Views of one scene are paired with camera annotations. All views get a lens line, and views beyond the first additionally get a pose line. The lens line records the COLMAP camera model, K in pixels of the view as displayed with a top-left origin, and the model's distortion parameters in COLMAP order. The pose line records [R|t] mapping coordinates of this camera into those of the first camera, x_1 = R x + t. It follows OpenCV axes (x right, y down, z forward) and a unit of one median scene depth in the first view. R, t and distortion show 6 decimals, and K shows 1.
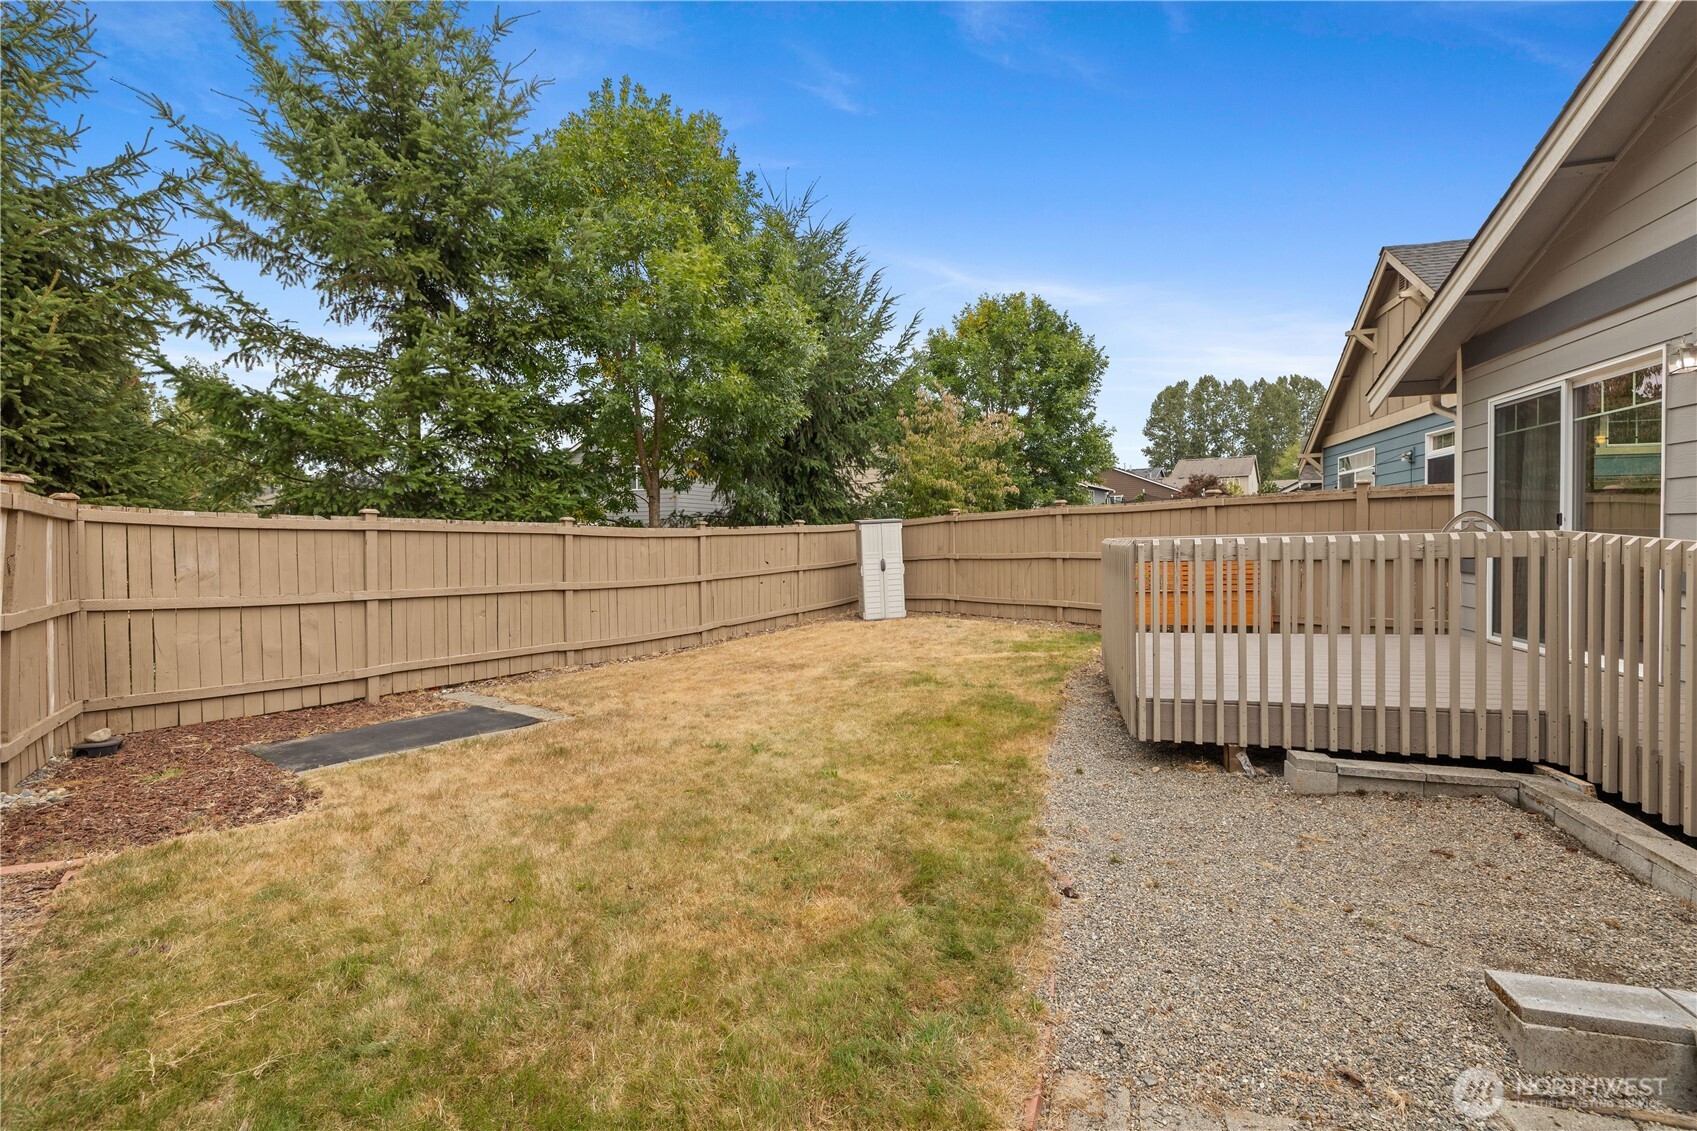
lens RADIAL K [[724.0, 0, 856.5], [0, 724.0, 559.9], [0, 0, 1]] dist [0.001050, -0.001397]
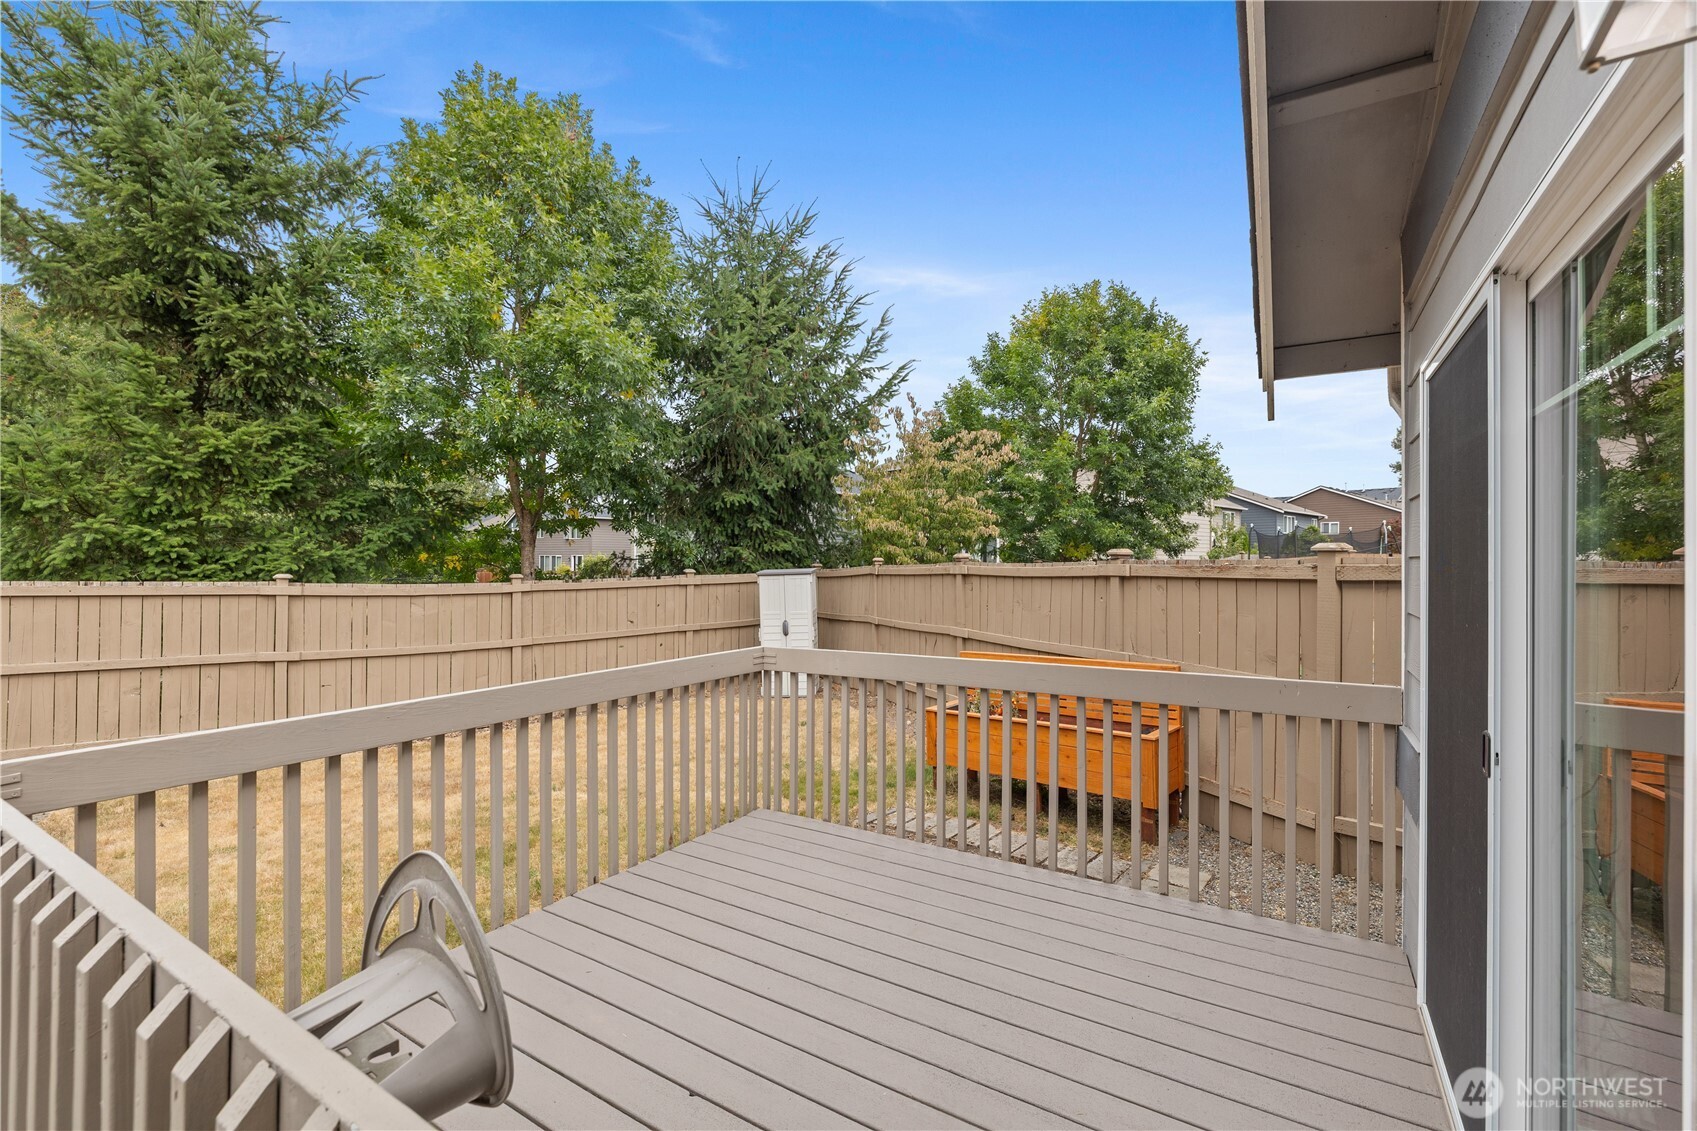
lens RADIAL K [[724.0, 0, 851.8], [0, 724.0, 556.2], [0, 0, 1]] dist [0.001050, -0.001397]
pose [[0.961615, 0.014167, -0.274038, 0.290661], [-0.023917, 0.999193, -0.032270, -0.043121], [0.273359, 0.037585, 0.961177, 0.236398]]
